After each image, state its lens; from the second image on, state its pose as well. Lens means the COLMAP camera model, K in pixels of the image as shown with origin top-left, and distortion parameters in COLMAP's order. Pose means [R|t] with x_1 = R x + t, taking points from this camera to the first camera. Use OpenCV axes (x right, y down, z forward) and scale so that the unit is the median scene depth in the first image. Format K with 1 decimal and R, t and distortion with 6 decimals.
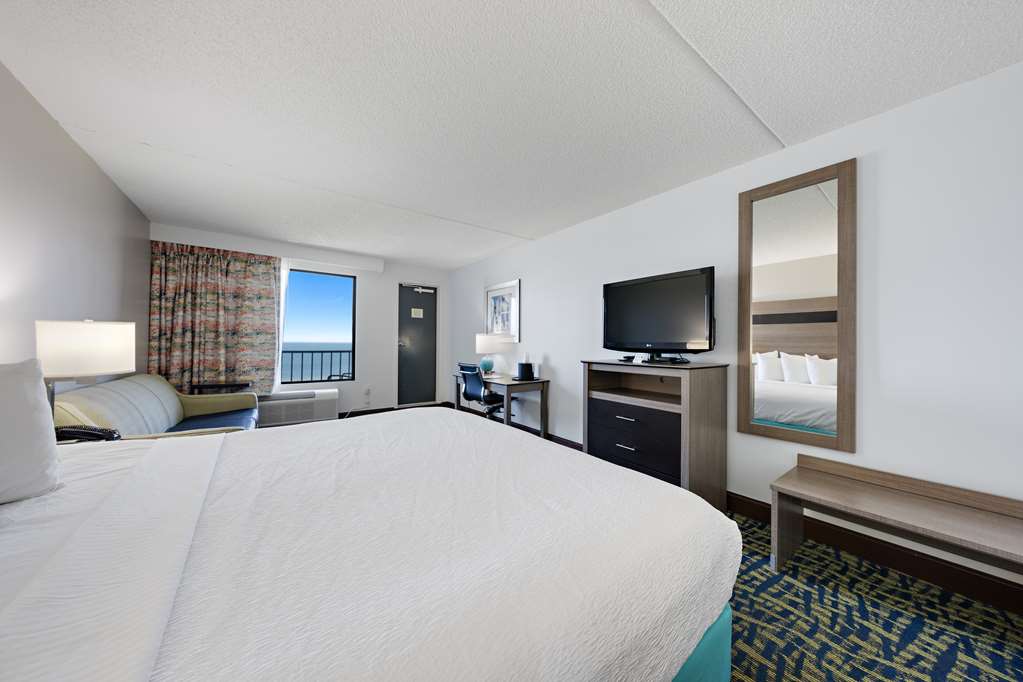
lens RADIAL K [[337.9, 0, 509.8], [0, 337.9, 342.4], [0, 0, 1]] dist [0.002438, 0.000104]
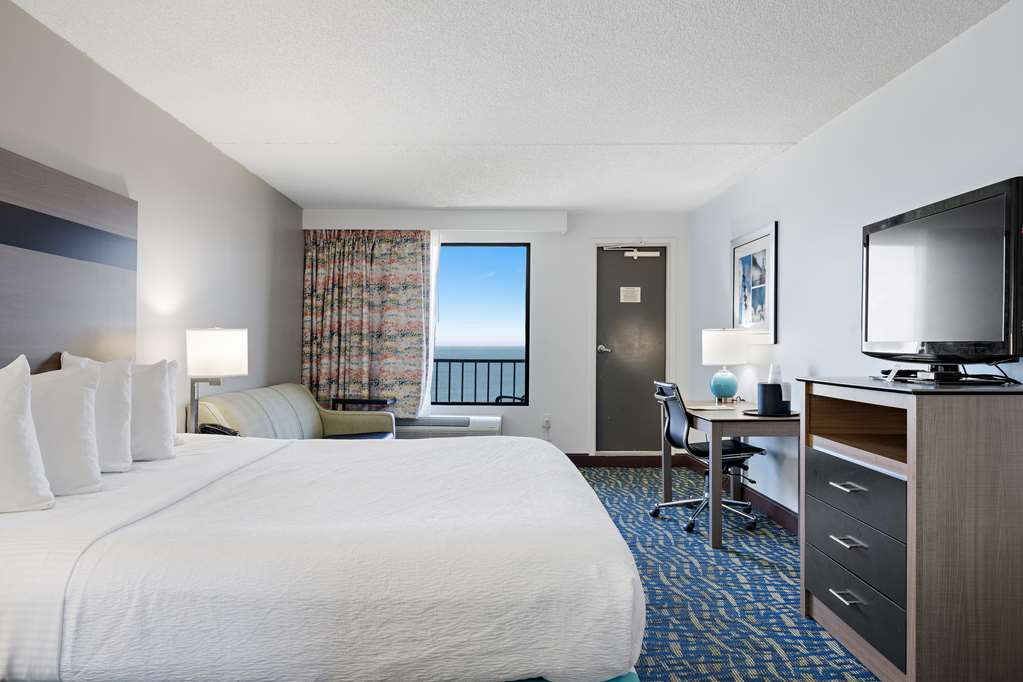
lens RADIAL K [[691.4, 0, 506.5], [0, 691.4, 346.4], [0, 0, 1]] dist [0.008505, 0.000252]
pose [[0.808870, -0.007138, -0.587944, 0.346124], [0.007619, 0.999970, -0.001658, 0.002536], [0.587938, -0.003138, 0.808900, -0.108884]]
